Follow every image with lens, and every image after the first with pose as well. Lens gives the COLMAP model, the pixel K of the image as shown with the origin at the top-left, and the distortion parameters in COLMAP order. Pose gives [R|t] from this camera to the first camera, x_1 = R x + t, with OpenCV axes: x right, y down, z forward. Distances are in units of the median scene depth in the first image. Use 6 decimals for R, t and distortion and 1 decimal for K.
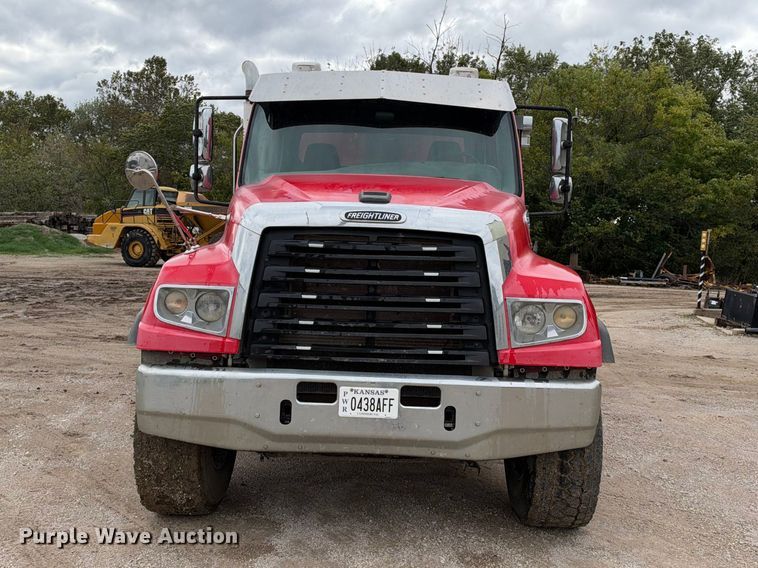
lens RADIAL K [[734.3, 0, 365.6], [0, 734.3, 282.0], [0, 0, 1]] dist [0.245995, -0.512489]
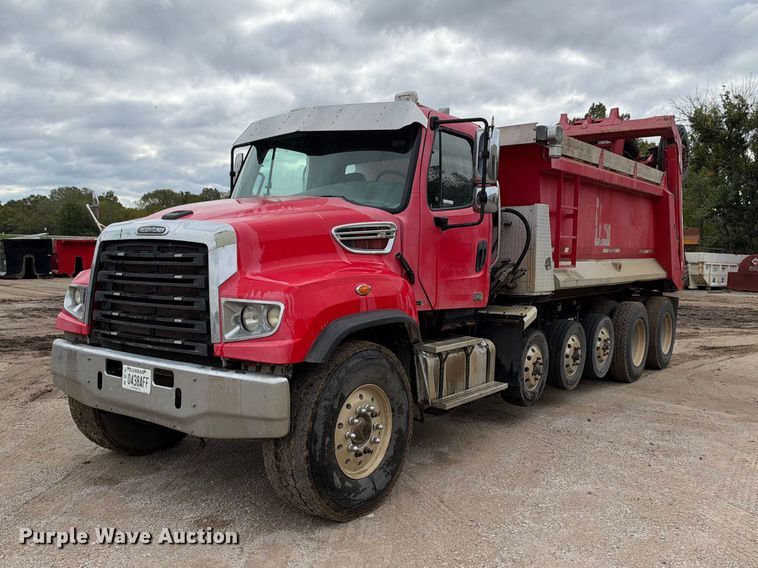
lens RADIAL K [[689.0, 0, 406.2], [0, 689.0, 303.7], [0, 0, 1]] dist [0.008145, -0.015750]
pose [[0.823996, 0.024966, -0.566045, 1.023836], [-0.027489, 0.999614, 0.004073, 0.018170], [0.565928, 0.012204, 0.824364, 0.291526]]
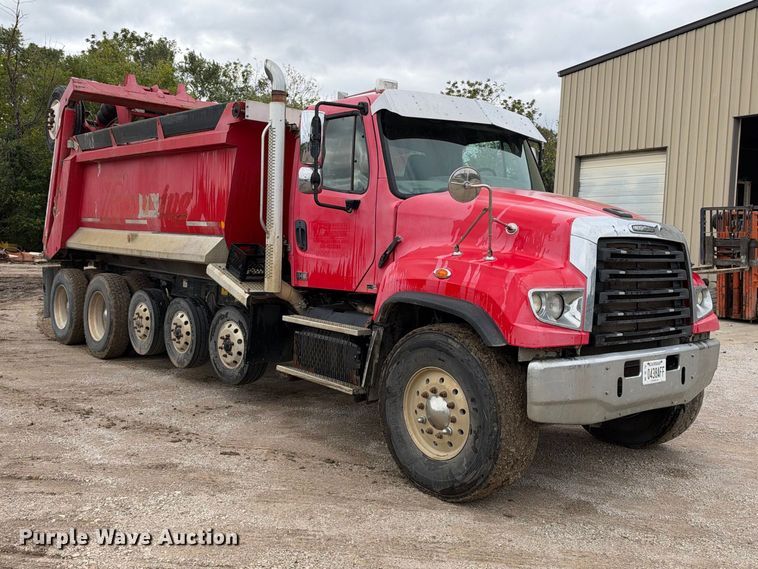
lens RADIAL K [[720.9, 0, 359.4], [0, 720.9, 264.2], [0, 0, 1]] dist [0.074676, -0.172659]
pose [[0.758820, -0.025500, 0.650801, -1.210255], [0.027226, 0.999602, 0.007421, -0.050156], [-0.650731, 0.012088, 0.759212, 0.355847]]
